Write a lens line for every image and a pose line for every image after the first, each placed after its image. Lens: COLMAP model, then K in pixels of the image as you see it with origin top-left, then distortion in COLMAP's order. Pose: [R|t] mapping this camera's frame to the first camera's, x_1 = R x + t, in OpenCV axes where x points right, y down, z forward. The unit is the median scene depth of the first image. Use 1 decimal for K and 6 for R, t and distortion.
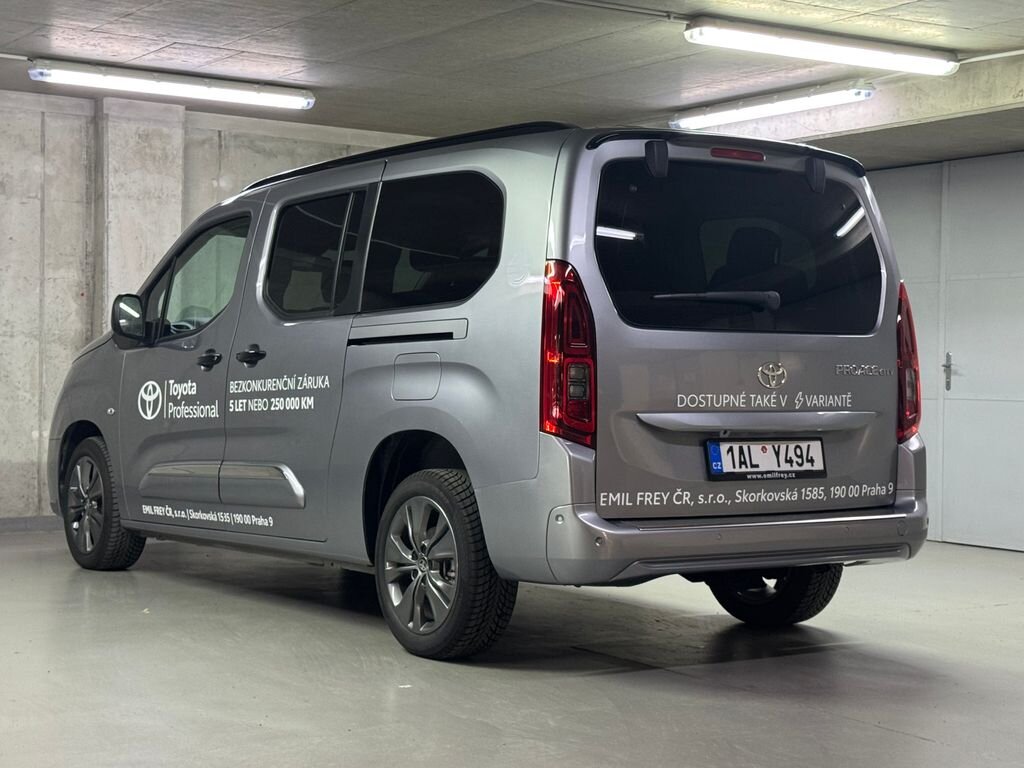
lens RADIAL K [[1731.4, 0, 534.6], [0, 1731.4, 372.3], [0, 0, 1]] dist [0.042812, 0.000000]
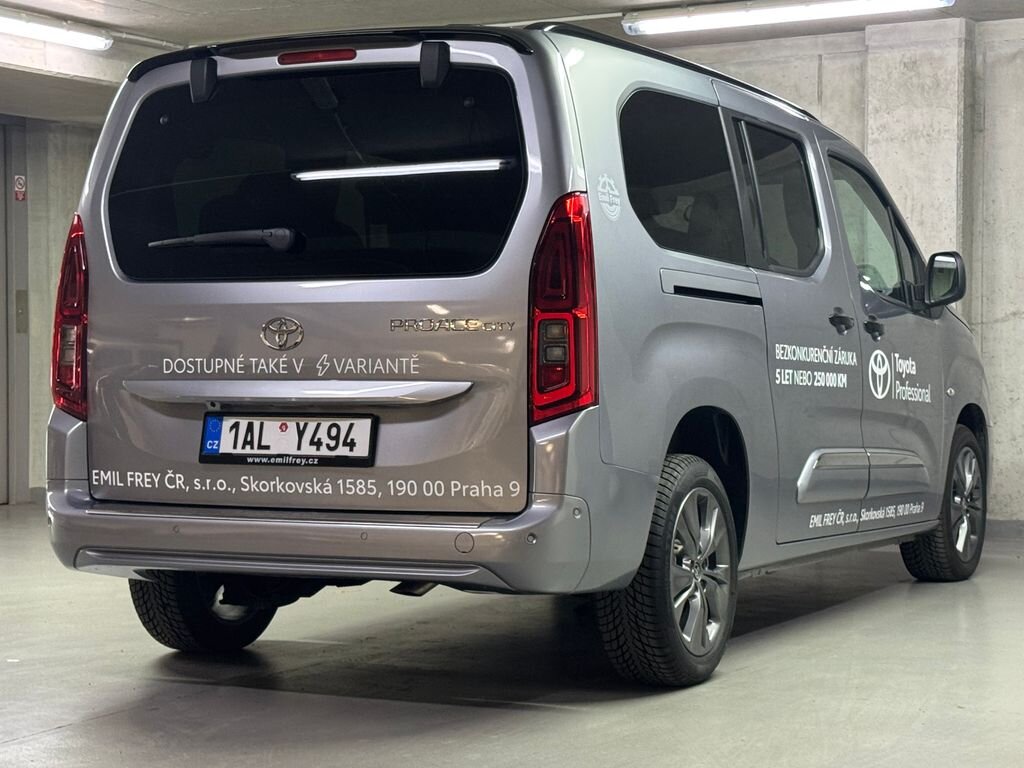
lens RADIAL K [[2035.0, 0, 510.5], [0, 2035.0, 381.4], [0, 0, 1]] dist [0.115739, 0.000000]
pose [[0.467899, -0.003314, -0.883776, 0.984278], [0.011805, 0.999927, 0.002501, 0.021974], [0.883703, -0.011604, 0.467904, 0.641071]]
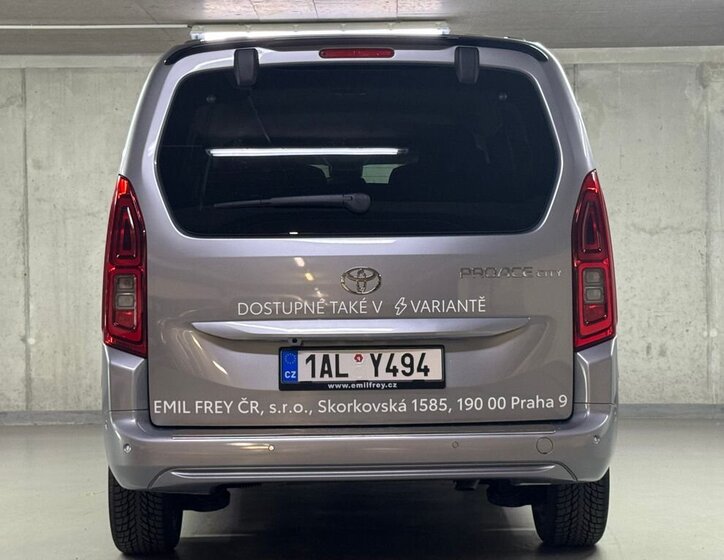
lens RADIAL K [[1521.8, 0, 362.0], [0, 1521.8, 281.3], [0, 0, 1]] dist [0.108999, 0.000000]
pose [[0.822491, -0.024305, -0.568259, 0.600133], [0.025258, 0.999662, -0.006199, 0.007199], [0.568217, -0.009255, 0.822827, 0.302117]]
